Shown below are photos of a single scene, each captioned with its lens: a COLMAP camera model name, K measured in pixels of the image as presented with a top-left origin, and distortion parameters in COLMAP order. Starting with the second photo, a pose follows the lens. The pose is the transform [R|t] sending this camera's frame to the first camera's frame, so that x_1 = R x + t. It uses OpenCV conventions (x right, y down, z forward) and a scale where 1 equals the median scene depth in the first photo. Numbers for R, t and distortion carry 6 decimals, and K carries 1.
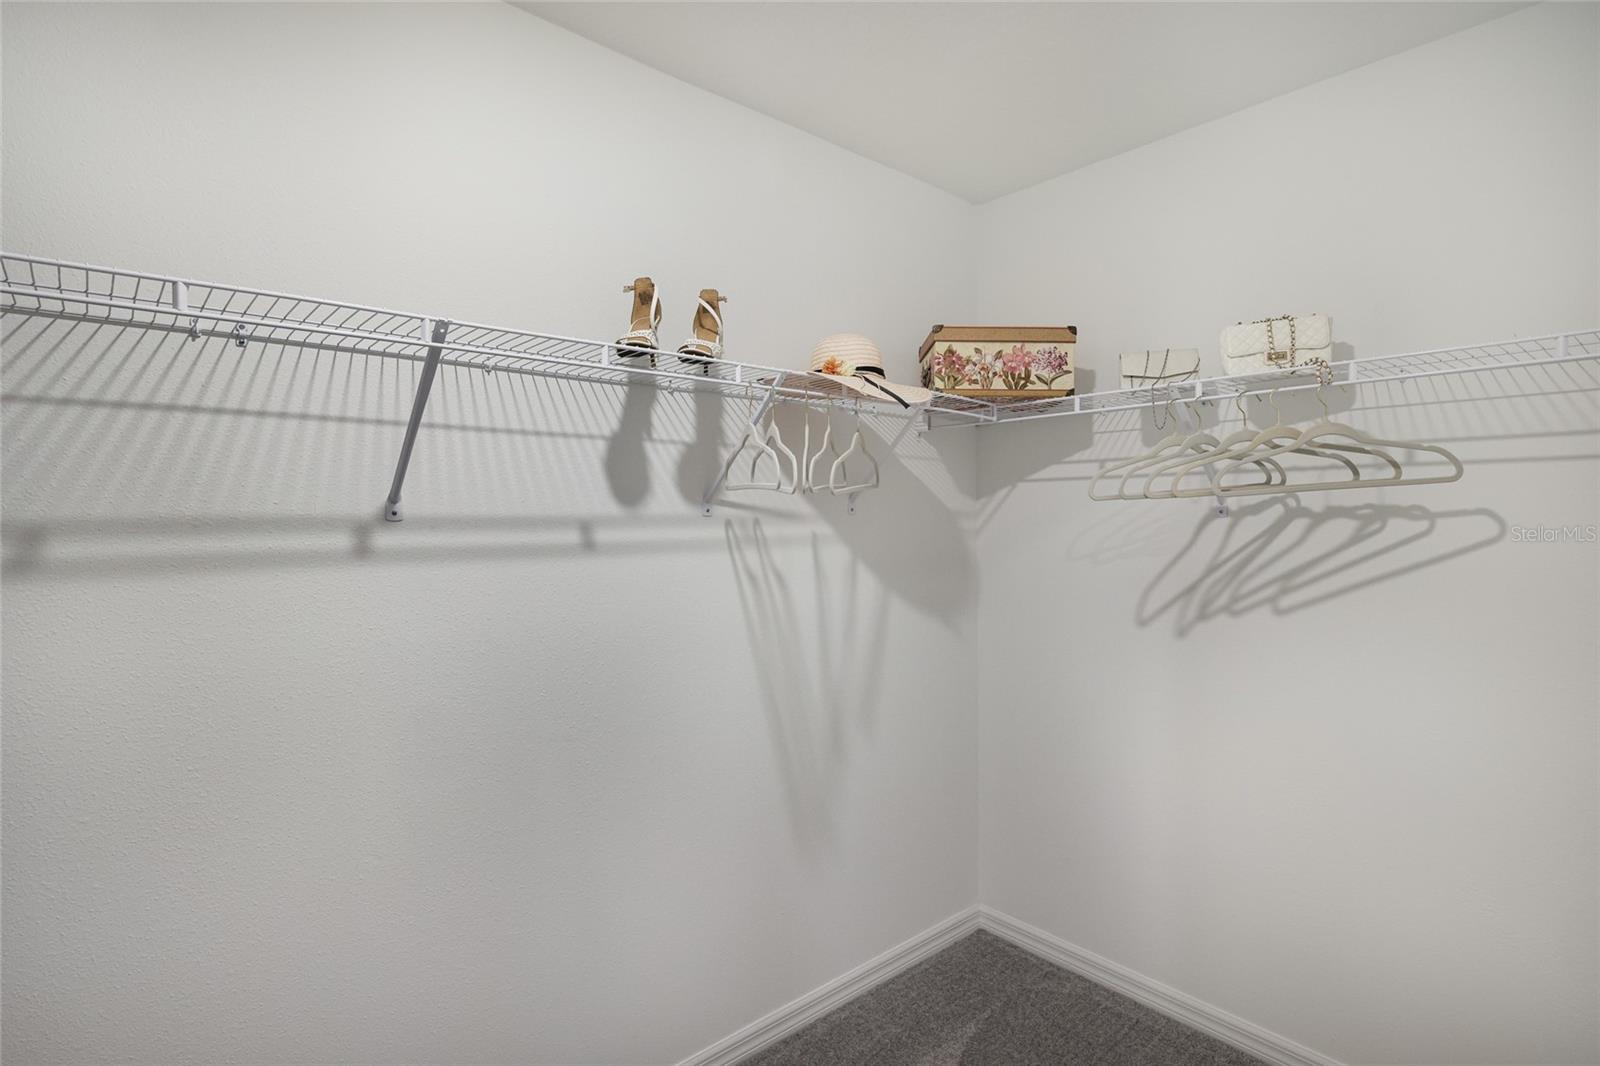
lens RADIAL K [[799.5, 0, 801.8], [0, 799.5, 527.5], [0, 0, 1]] dist [0.000604, 0.001308]
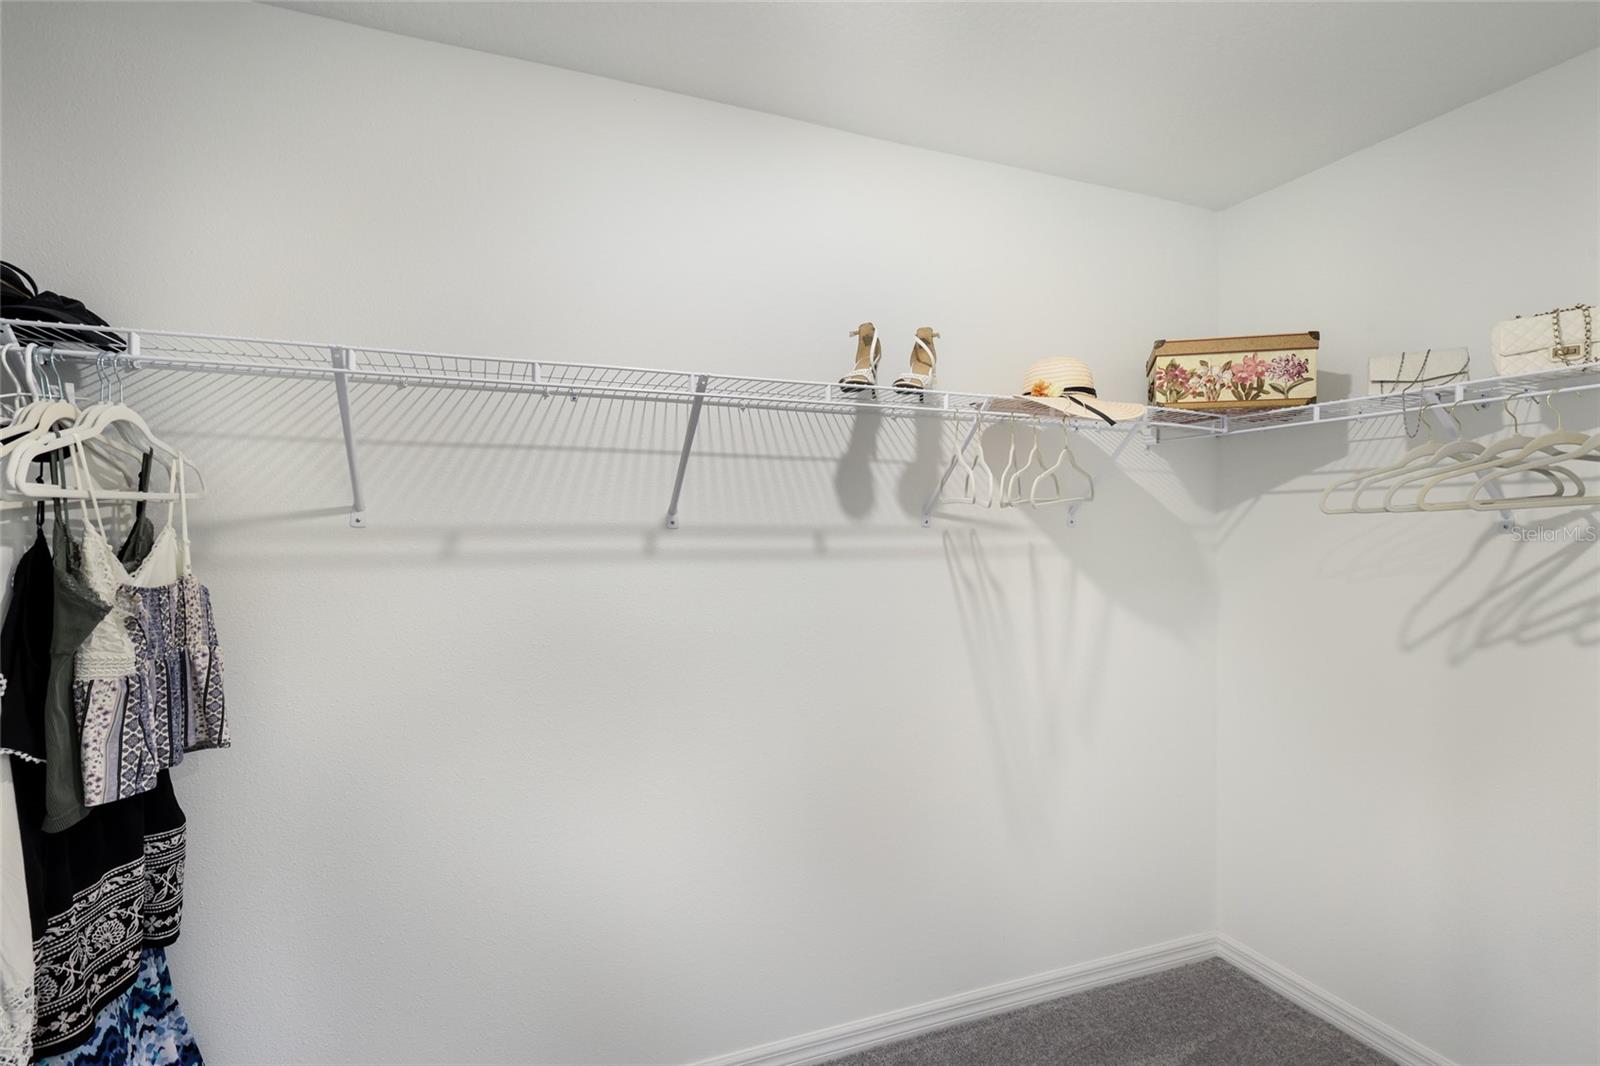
lens RADIAL K [[799.5, 0, 801.8], [0, 799.5, 527.5], [0, 0, 1]] dist [0.000604, 0.001308]
pose [[0.940593, 0.008724, -0.339424, 0.098006], [-0.013247, 0.999852, -0.011010, 0.001248], [0.339278, 0.014853, 0.940569, -0.113043]]
